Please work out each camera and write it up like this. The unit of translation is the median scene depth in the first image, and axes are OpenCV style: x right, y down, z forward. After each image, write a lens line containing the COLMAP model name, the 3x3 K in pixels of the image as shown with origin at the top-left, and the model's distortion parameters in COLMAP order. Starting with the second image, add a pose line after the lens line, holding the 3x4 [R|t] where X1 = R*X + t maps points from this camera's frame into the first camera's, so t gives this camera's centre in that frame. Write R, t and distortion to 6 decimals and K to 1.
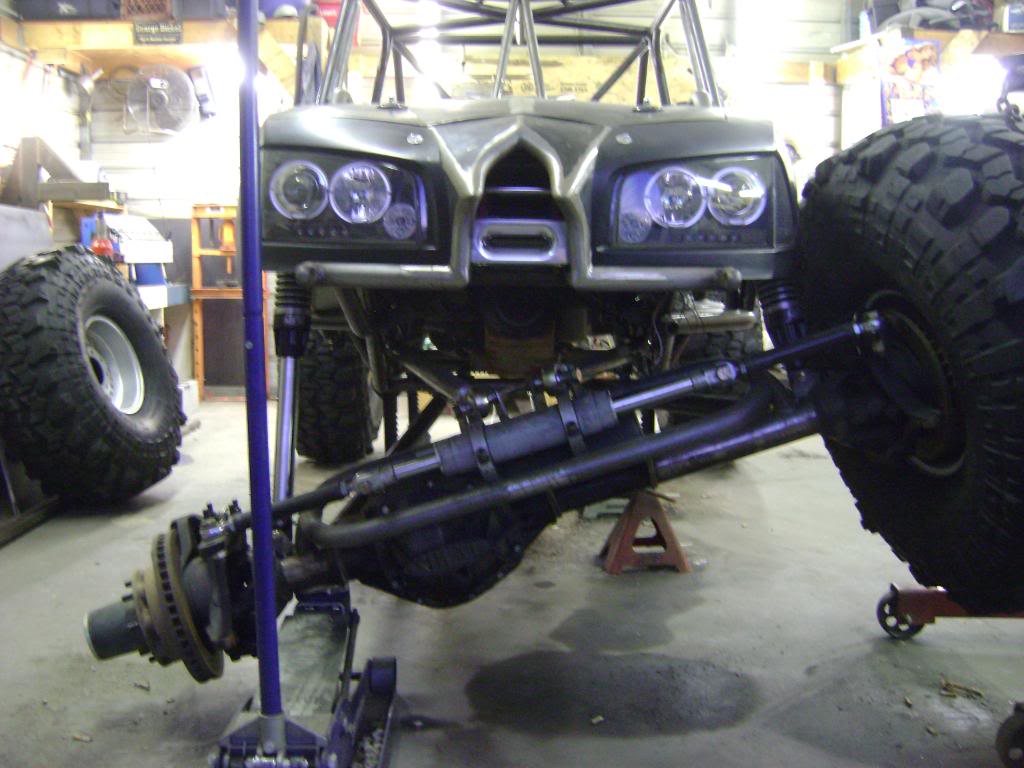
lens RADIAL K [[1024.6, 0, 512.0], [0, 1024.6, 384.0], [0, 0, 1]] dist [-0.139260, 0.012887]
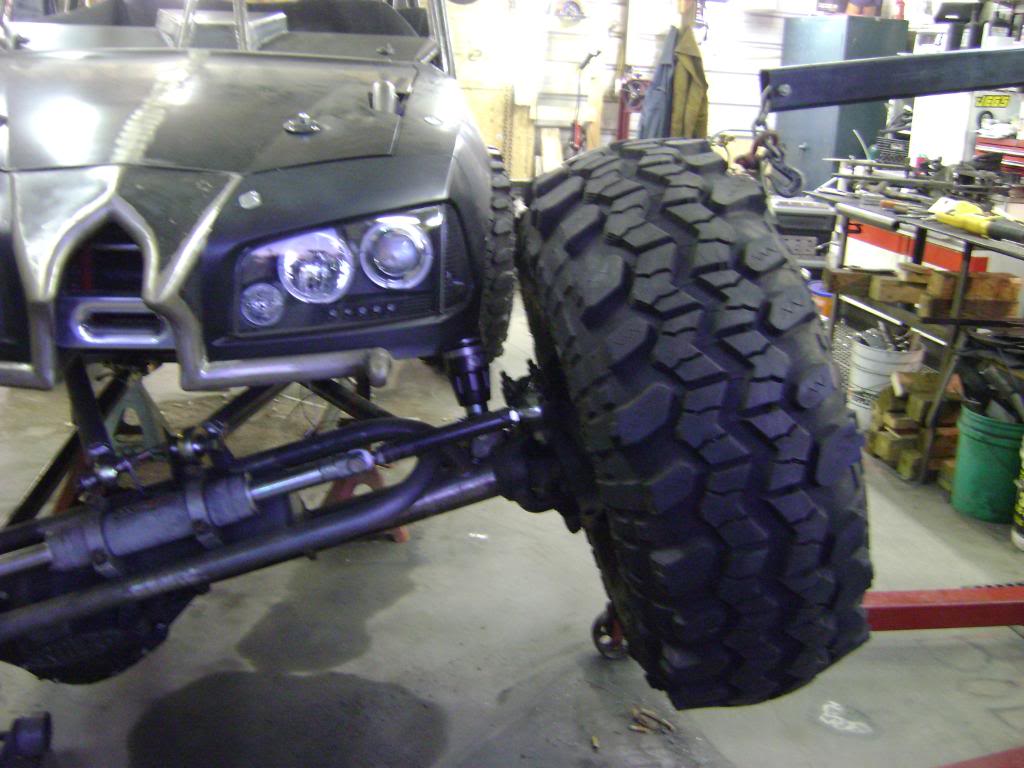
lens RADIAL K [[1024.6, 0, 512.0], [0, 1024.6, 384.0], [0, 0, 1]] dist [-0.139260, 0.012887]
pose [[0.980627, 0.000981, 0.195883, 0.132265], [-0.034823, 0.984932, 0.169400, -0.202422], [-0.192765, -0.172940, 0.965885, 0.123758]]
